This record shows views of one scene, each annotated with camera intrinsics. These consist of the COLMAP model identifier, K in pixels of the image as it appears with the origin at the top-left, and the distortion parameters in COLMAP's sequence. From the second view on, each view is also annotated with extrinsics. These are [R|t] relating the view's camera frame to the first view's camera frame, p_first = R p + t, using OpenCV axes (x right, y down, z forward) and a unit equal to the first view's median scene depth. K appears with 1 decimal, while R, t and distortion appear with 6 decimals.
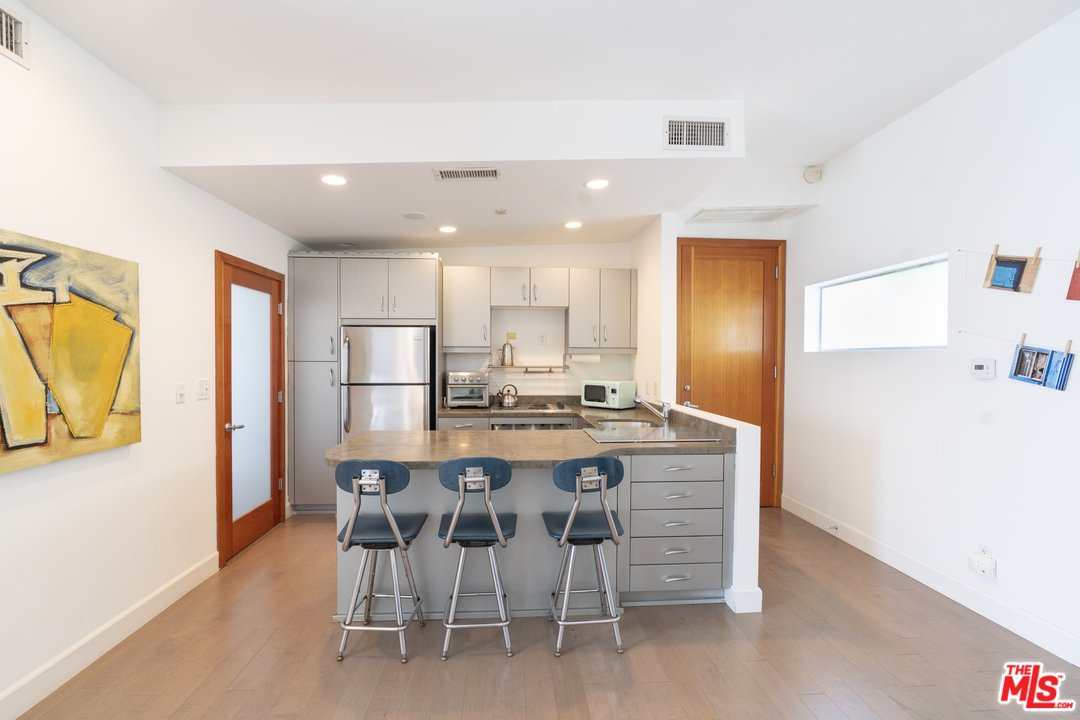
lens RADIAL K [[486.1, 0, 537.7], [0, 486.1, 366.9], [0, 0, 1]] dist [-0.002796, -0.000254]
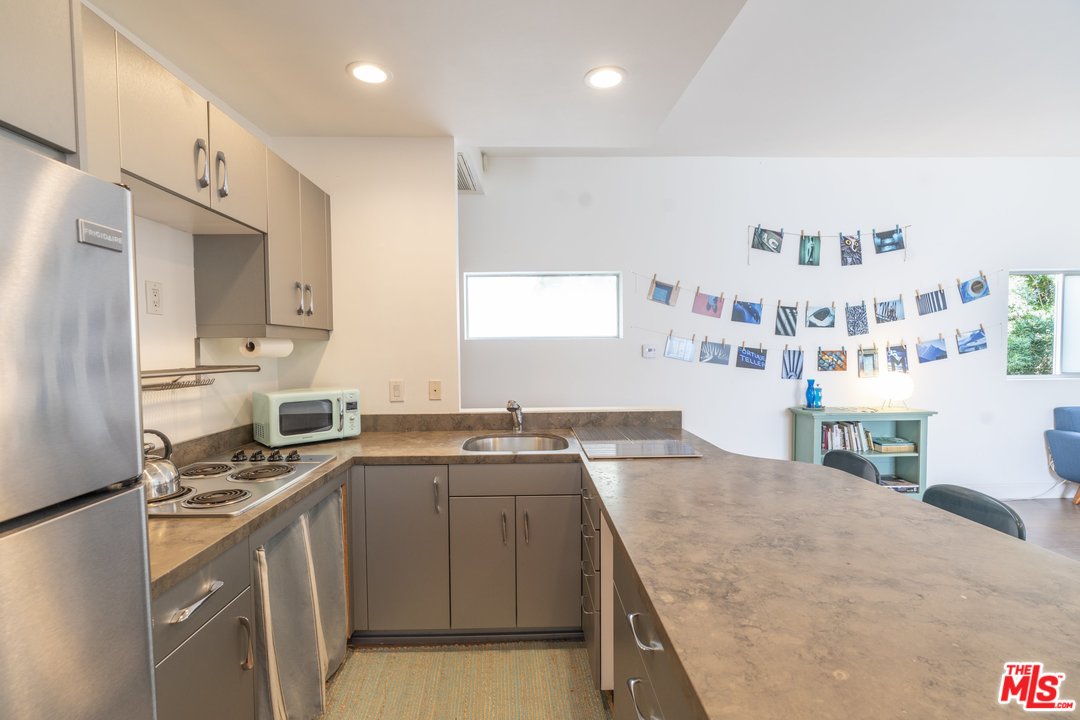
lens RADIAL K [[486.1, 0, 537.7], [0, 486.1, 366.9], [0, 0, 1]] dist [-0.002796, -0.000254]
pose [[0.045667, -0.045618, 0.997915, -0.392002], [0.025836, 0.998677, 0.044470, -0.014914], [-0.998623, 0.023752, 0.046785, 0.754760]]
